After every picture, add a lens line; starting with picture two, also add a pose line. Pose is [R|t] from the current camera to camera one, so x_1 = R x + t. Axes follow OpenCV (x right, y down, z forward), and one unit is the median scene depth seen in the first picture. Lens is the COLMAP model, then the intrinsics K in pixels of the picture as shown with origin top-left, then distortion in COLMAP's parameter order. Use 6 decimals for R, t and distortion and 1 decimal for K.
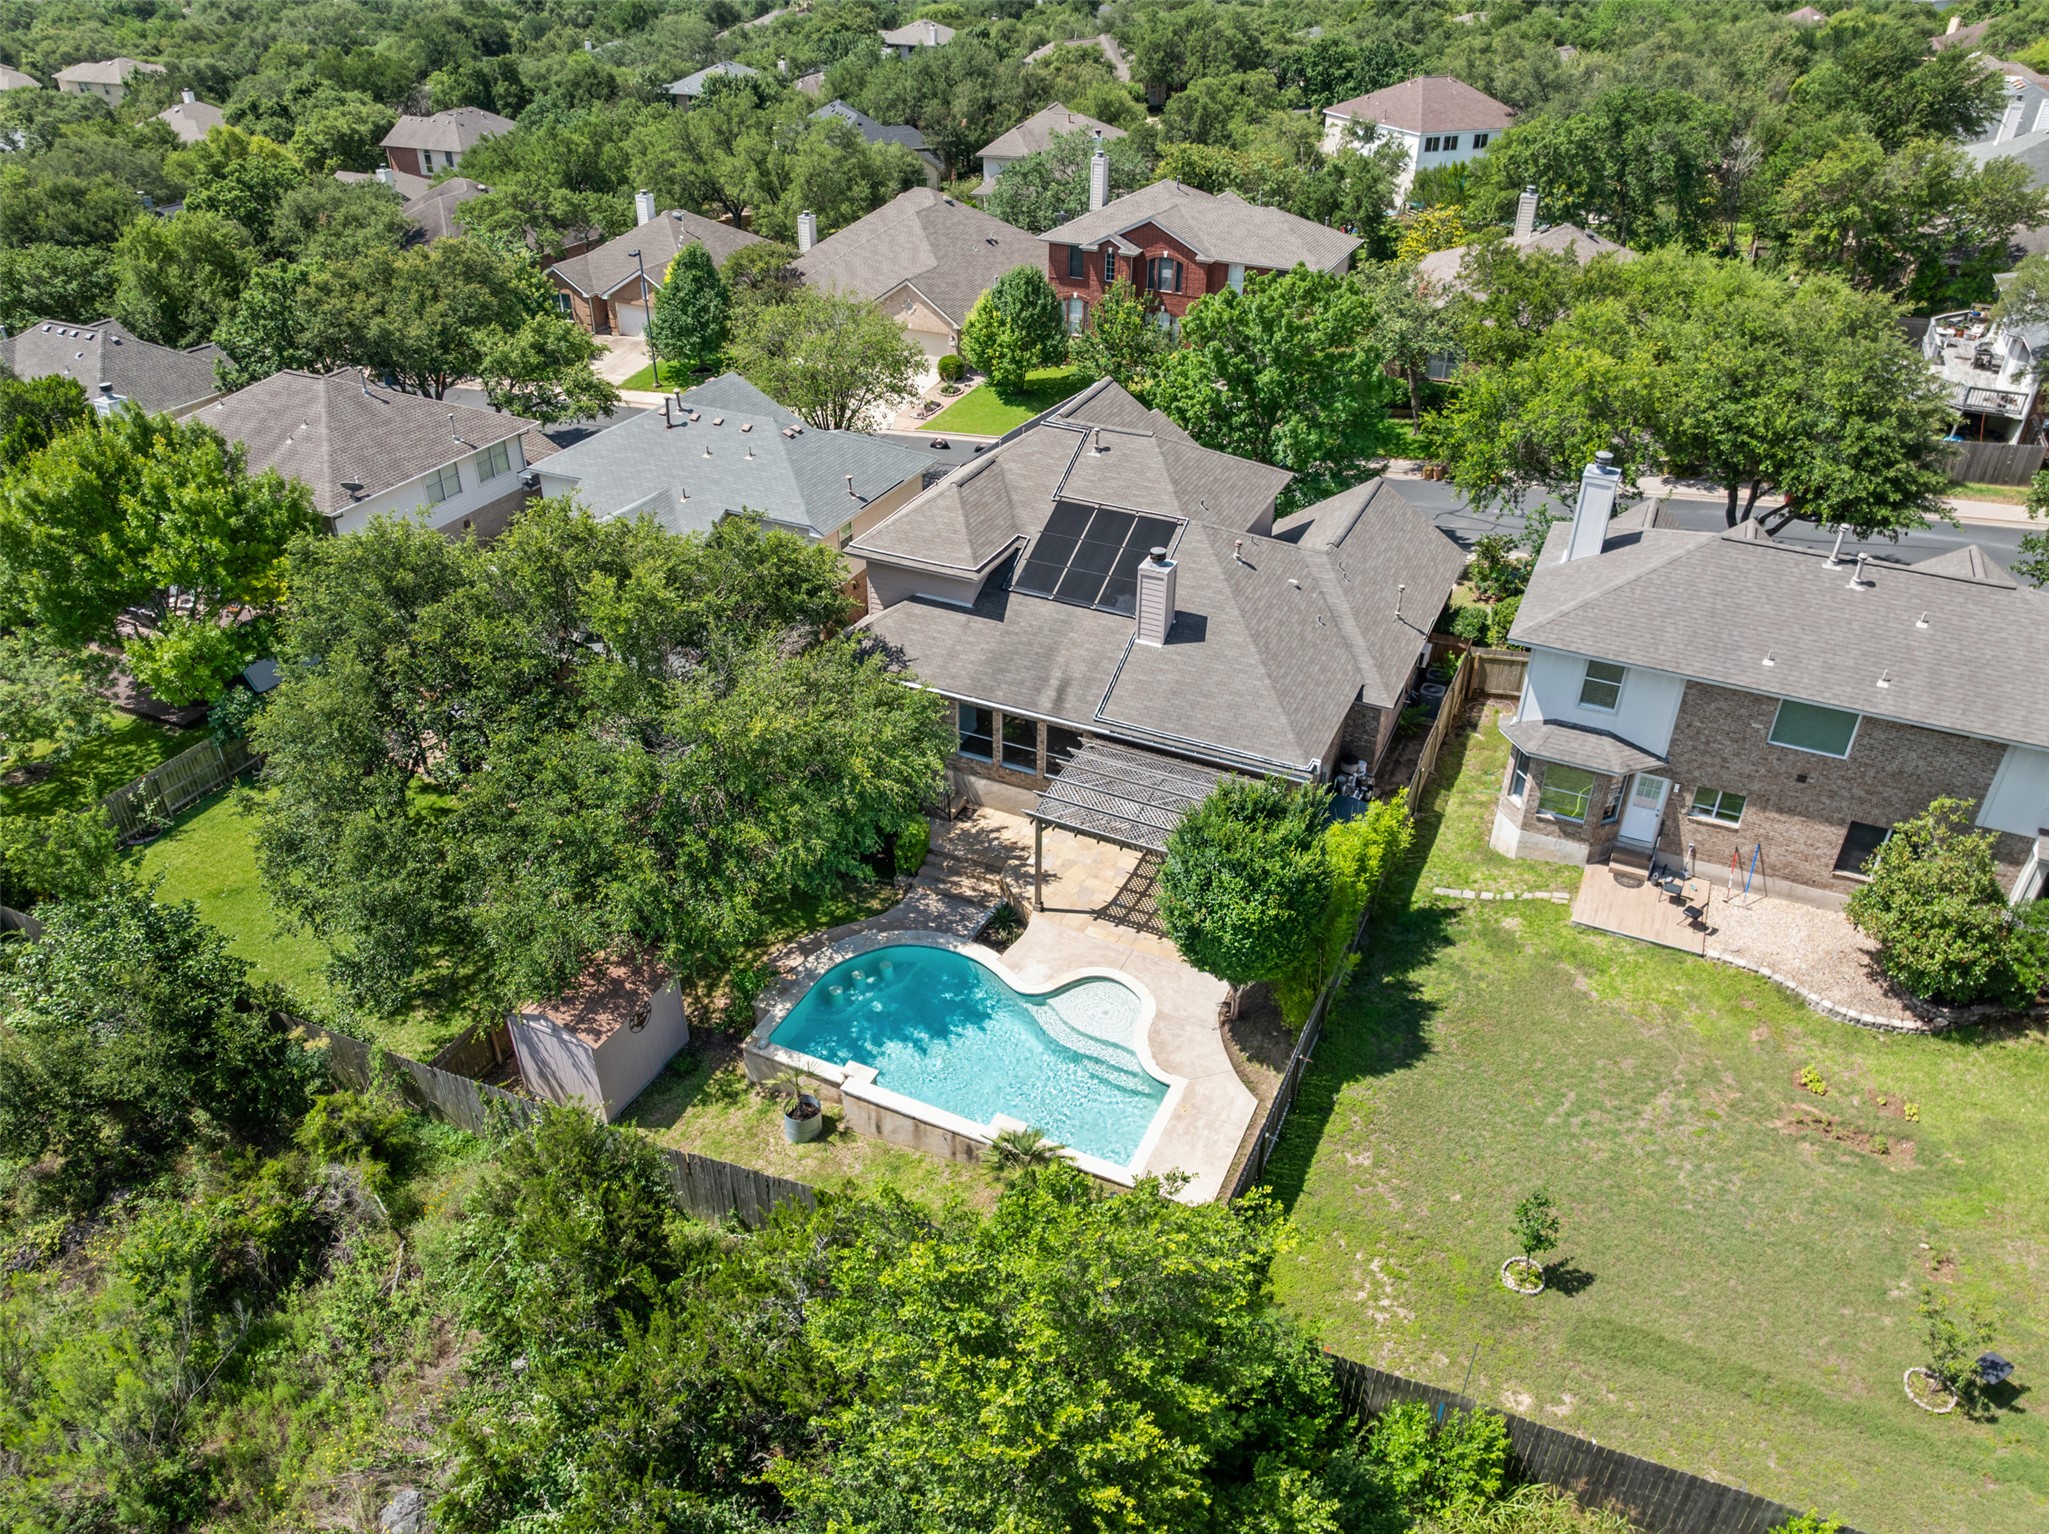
lens RADIAL K [[1378.1, 0, 1024.5], [0, 1378.1, 767.0], [0, 0, 1]] dist [-0.001745, -0.000526]
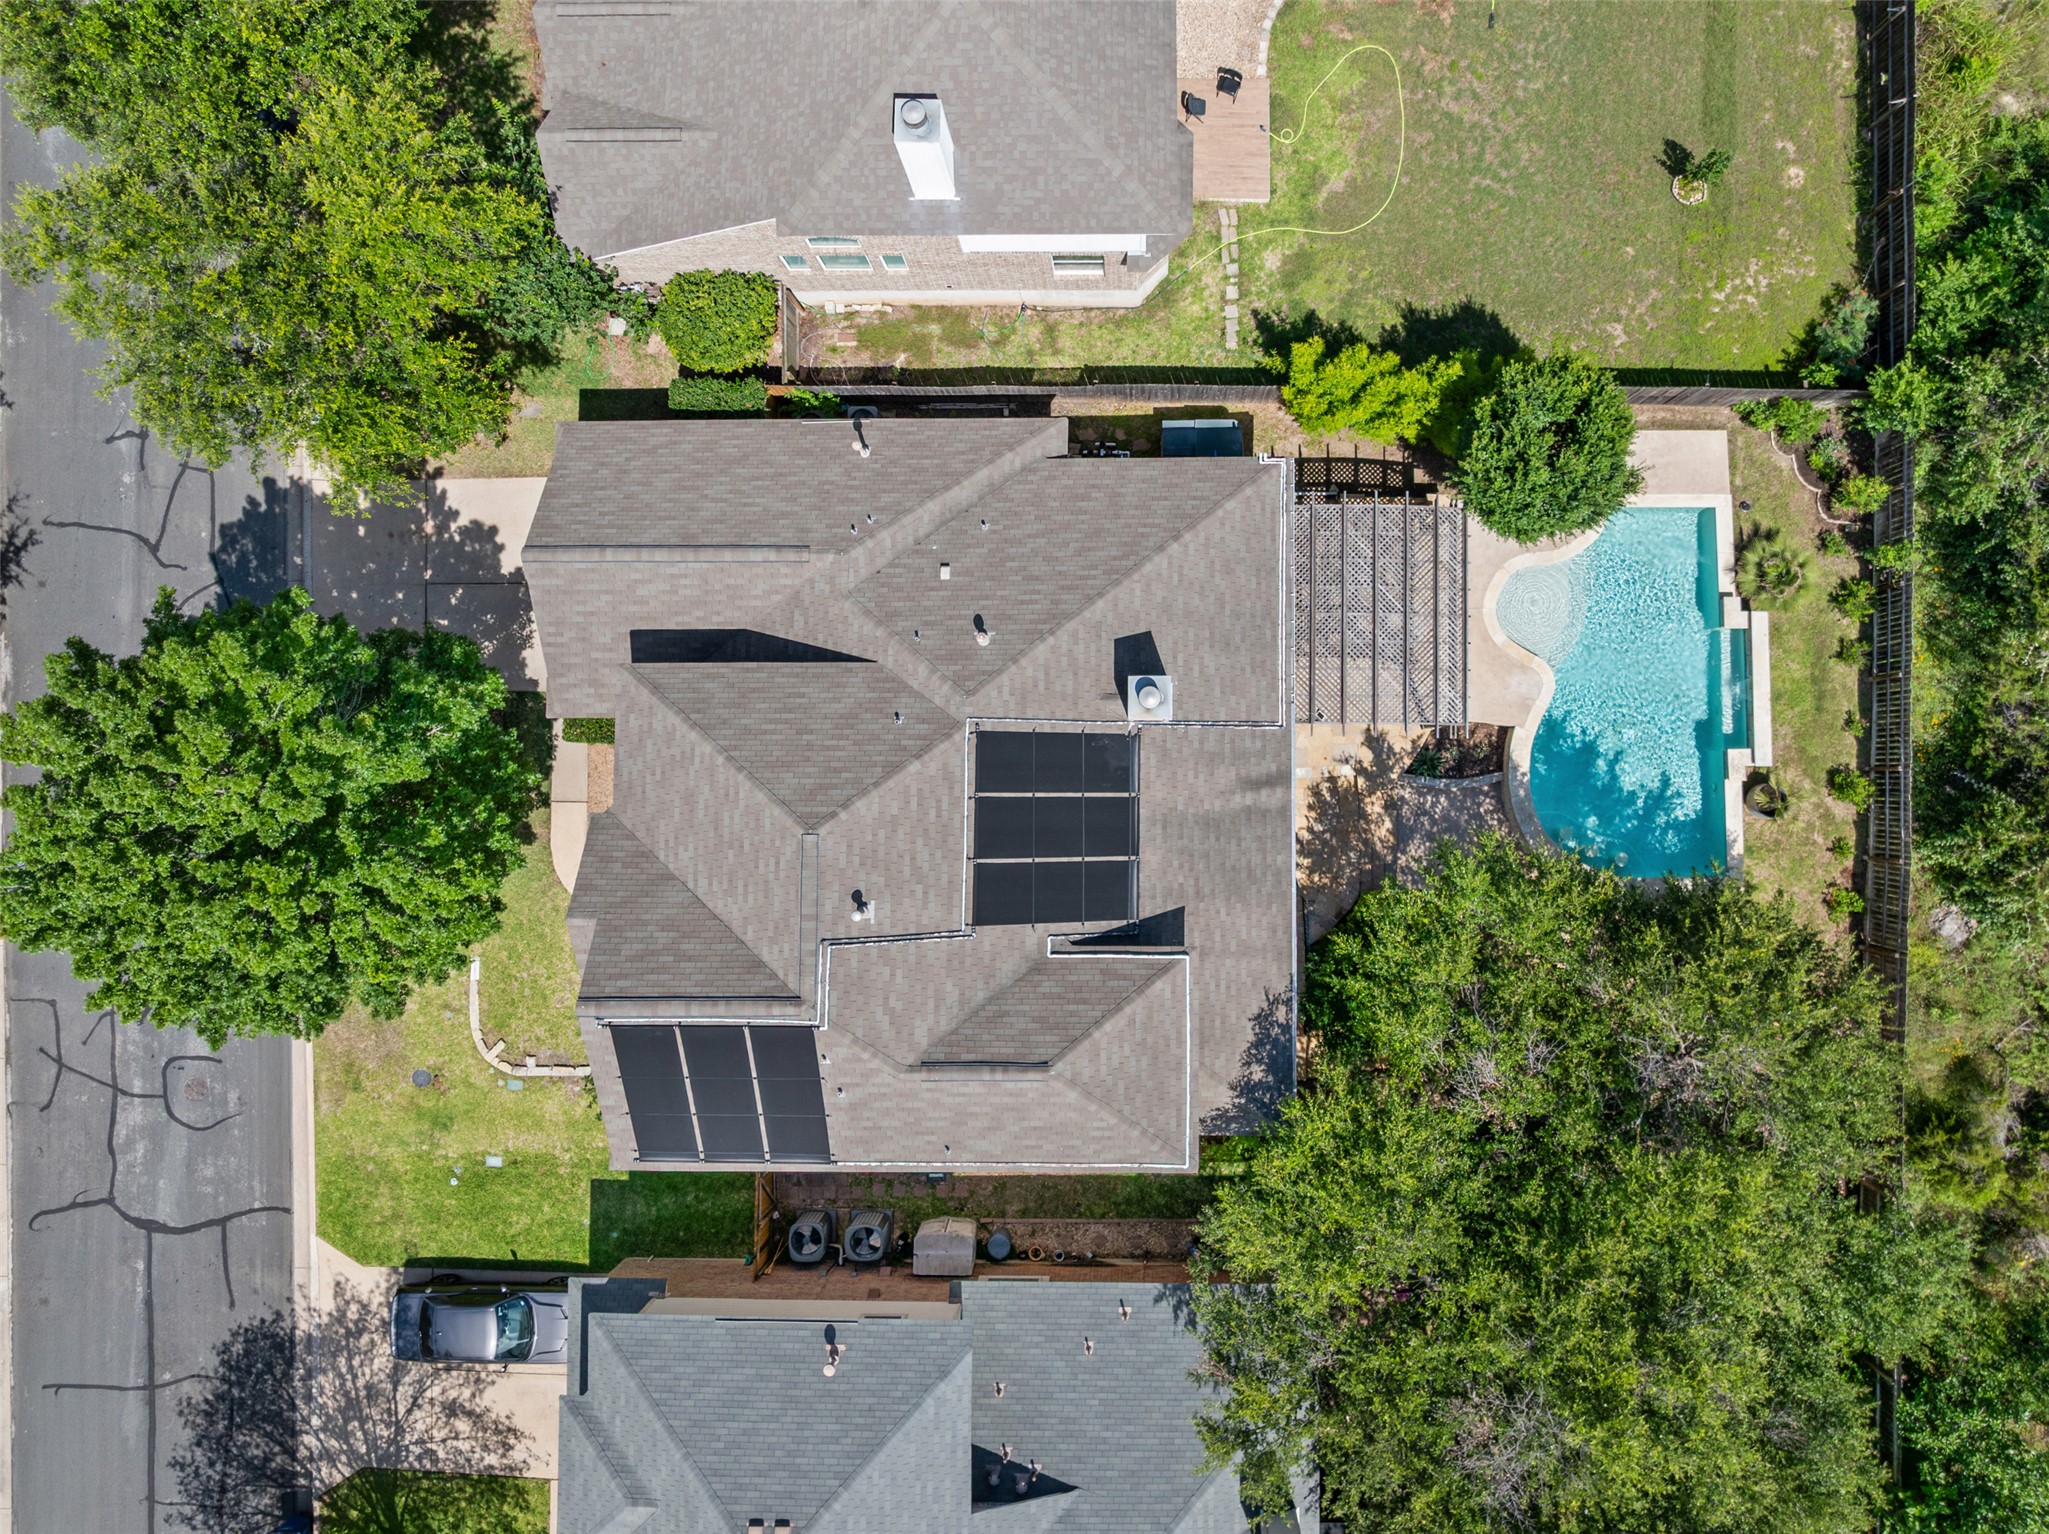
lens RADIAL K [[1378.1, 0, 1024.5], [0, 1378.1, 767.0], [0, 0, 1]] dist [-0.001745, -0.000526]
pose [[-0.426255, -0.904171, 0.027971, 0.069987], [0.506068, -0.212719, 0.835850, -0.773455], [-0.749801, 0.370440, 0.548244, 0.655497]]
